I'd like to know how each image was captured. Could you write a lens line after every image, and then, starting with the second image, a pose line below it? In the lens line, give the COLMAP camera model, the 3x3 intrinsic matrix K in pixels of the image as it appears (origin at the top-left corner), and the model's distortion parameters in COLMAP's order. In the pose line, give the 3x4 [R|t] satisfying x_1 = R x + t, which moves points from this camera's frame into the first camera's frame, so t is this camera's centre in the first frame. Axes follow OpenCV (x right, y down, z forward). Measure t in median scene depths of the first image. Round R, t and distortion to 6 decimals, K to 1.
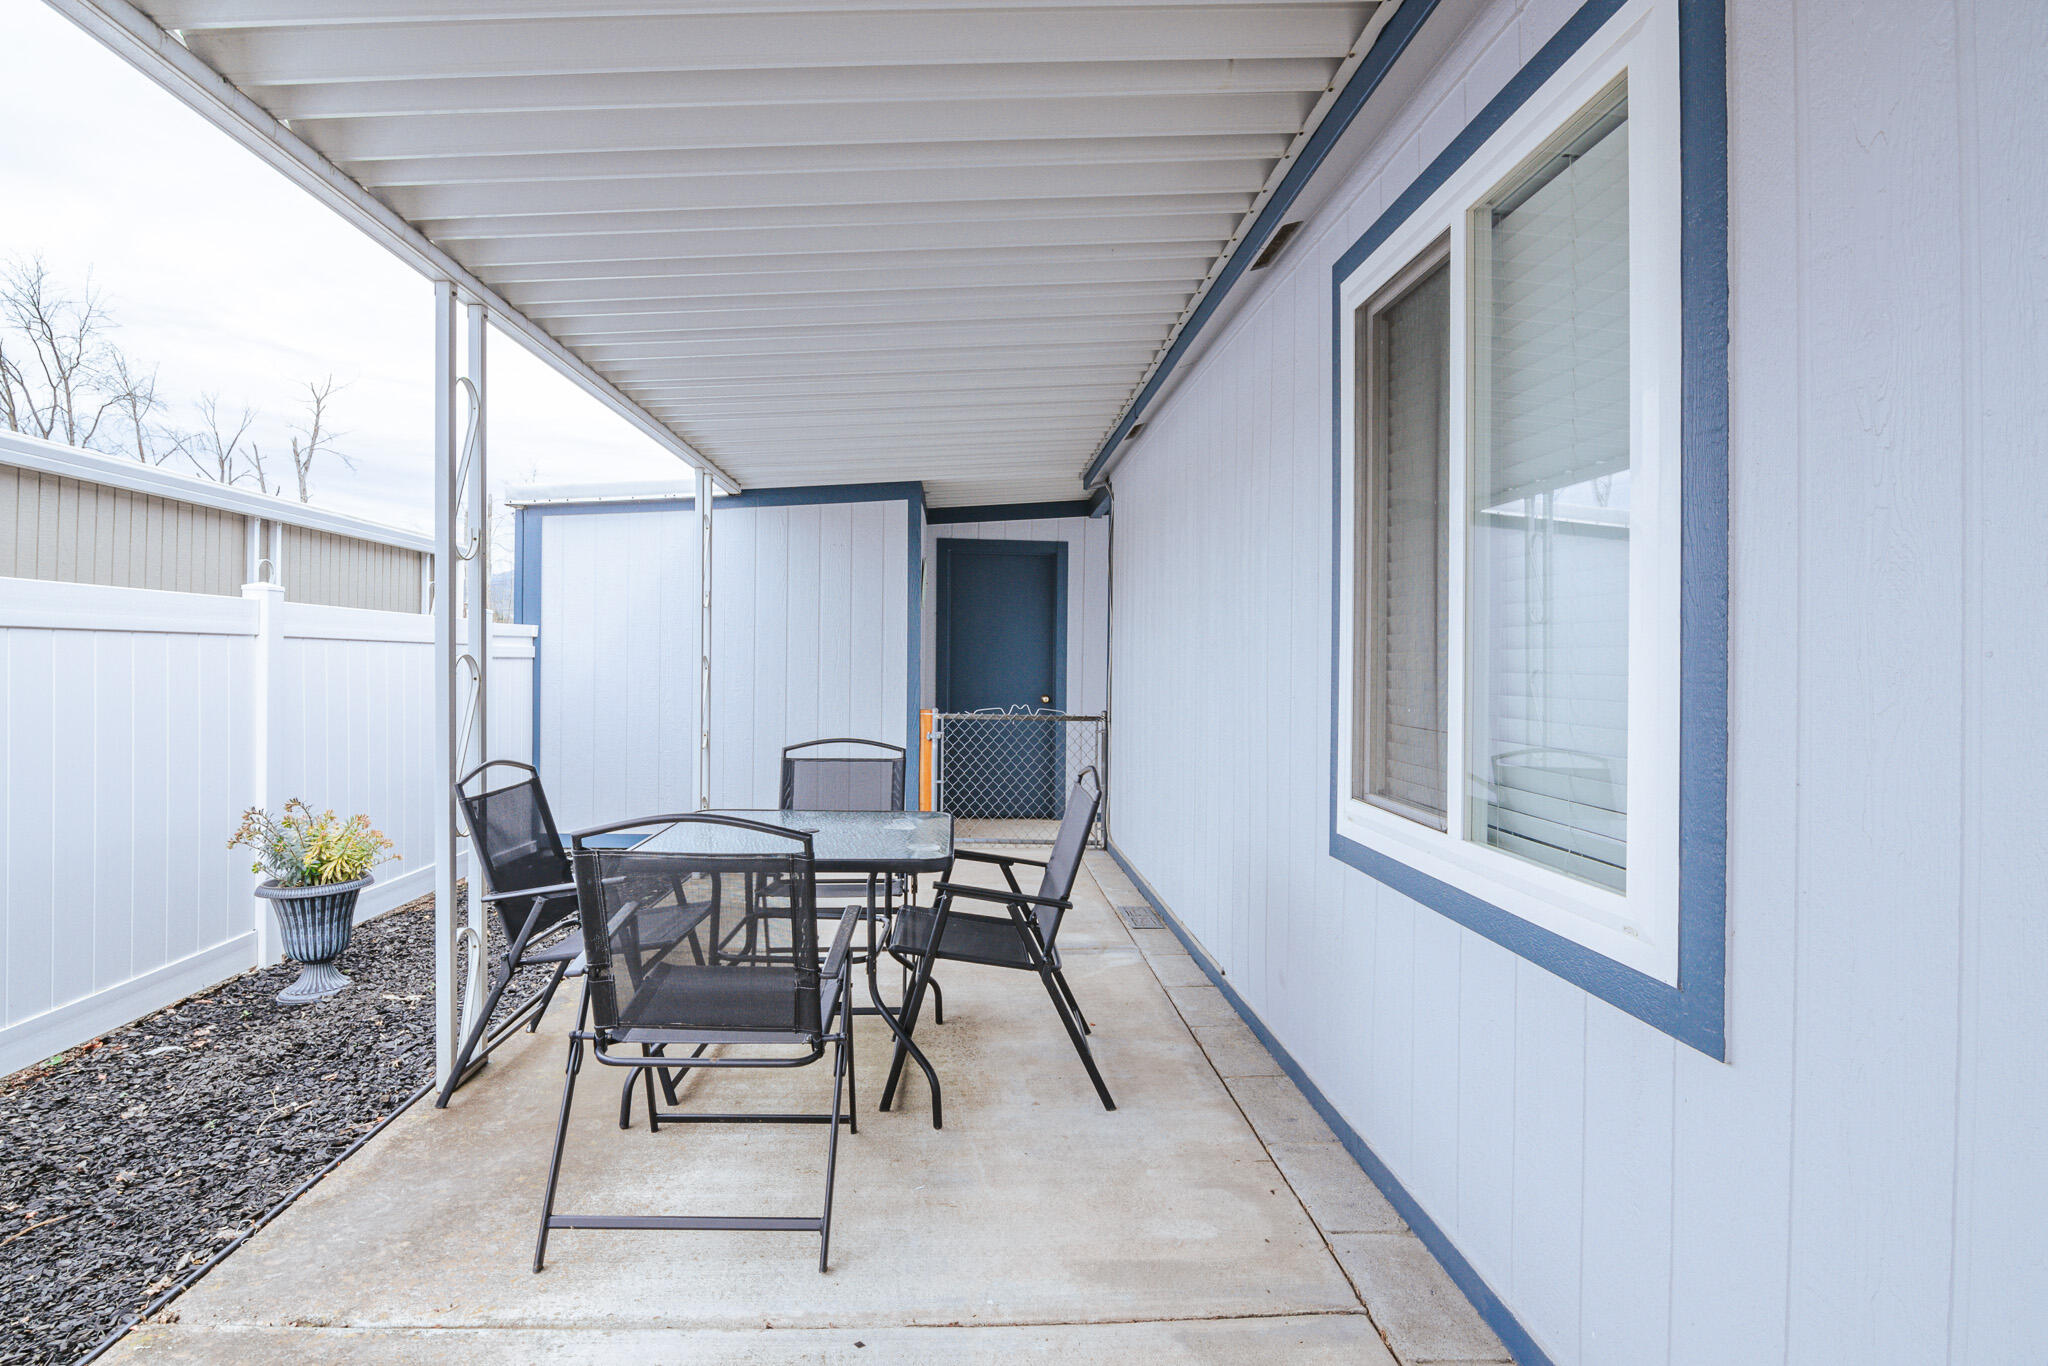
lens RADIAL K [[1012.3, 0, 1007.7], [0, 1012.3, 689.0], [0, 0, 1]] dist [-0.003952, -0.011700]
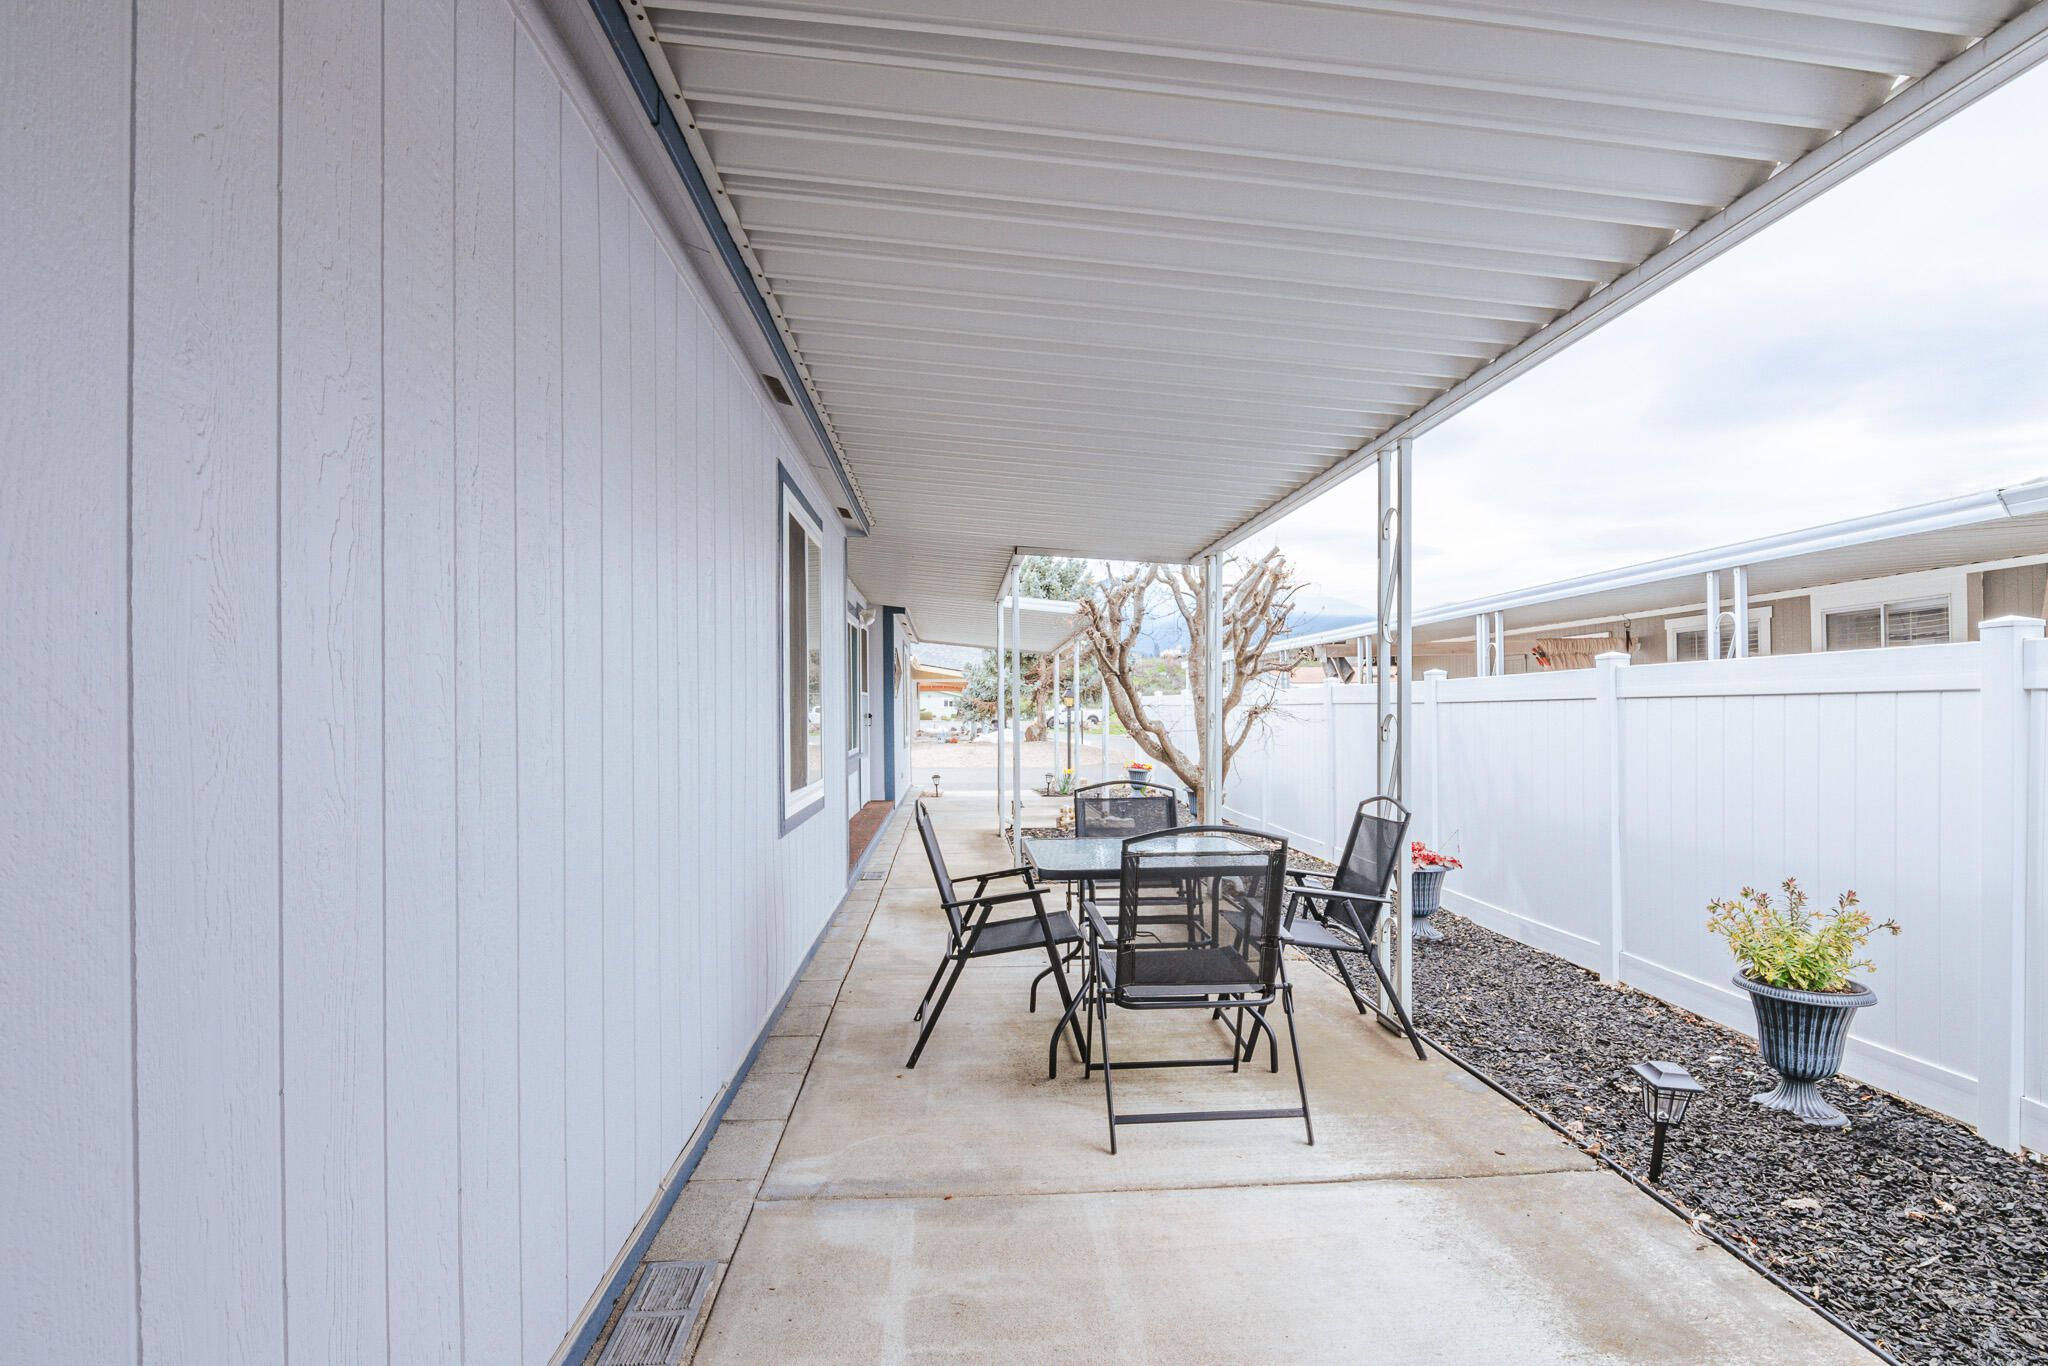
lens RADIAL K [[1012.3, 0, 1007.7], [0, 1012.3, 689.0], [0, 0, 1]] dist [-0.003952, -0.011700]
pose [[-0.999955, 0.002203, -0.009200, -0.016464], [0.002307, 0.999933, -0.011308, -0.044596], [0.009174, -0.011329, -0.999894, 2.113962]]
